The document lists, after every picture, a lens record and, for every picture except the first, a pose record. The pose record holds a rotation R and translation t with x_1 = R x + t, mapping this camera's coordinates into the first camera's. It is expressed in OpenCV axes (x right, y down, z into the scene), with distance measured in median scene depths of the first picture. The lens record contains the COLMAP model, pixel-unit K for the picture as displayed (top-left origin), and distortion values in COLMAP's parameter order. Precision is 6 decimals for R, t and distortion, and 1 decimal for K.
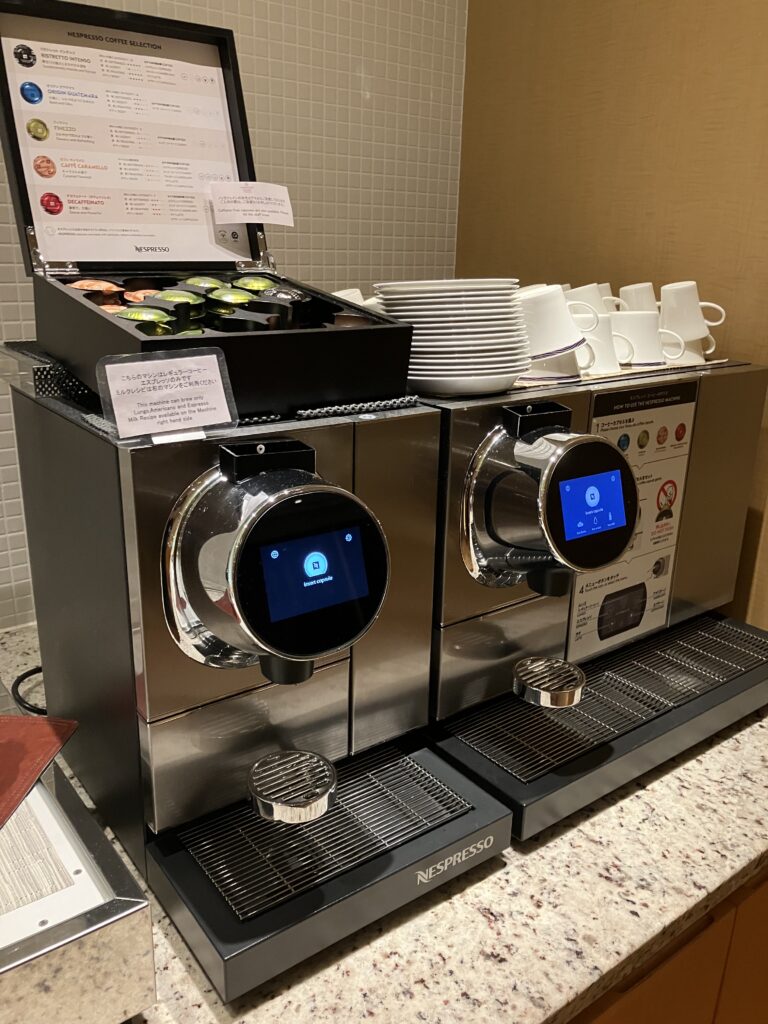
lens RADIAL K [[873.4, 0, 384.0], [0, 873.4, 512.0], [0, 0, 1]] dist [0.006055, 0.005967]
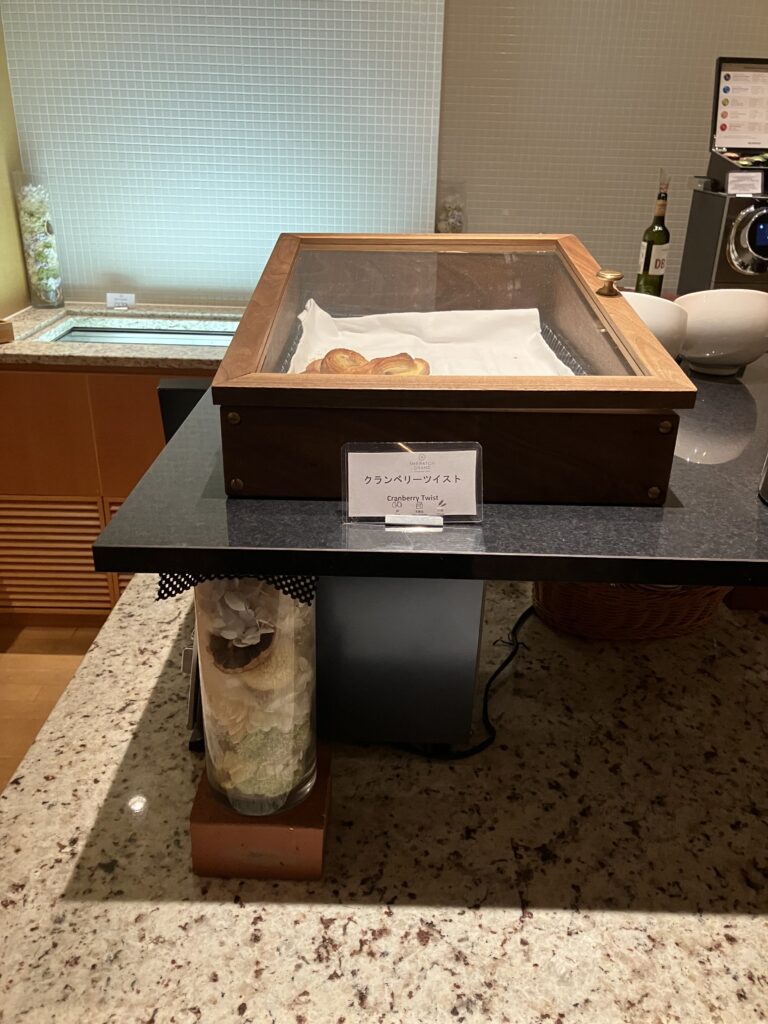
lens RADIAL K [[873.4, 0, 384.0], [0, 873.4, 512.0], [0, 0, 1]] dist [0.006055, 0.005967]
pose [[0.791554, 0.245718, -0.559522, 0.745644], [-0.192682, 0.969249, 0.153067, 0.732677], [0.579928, -0.013352, 0.814558, -2.264260]]
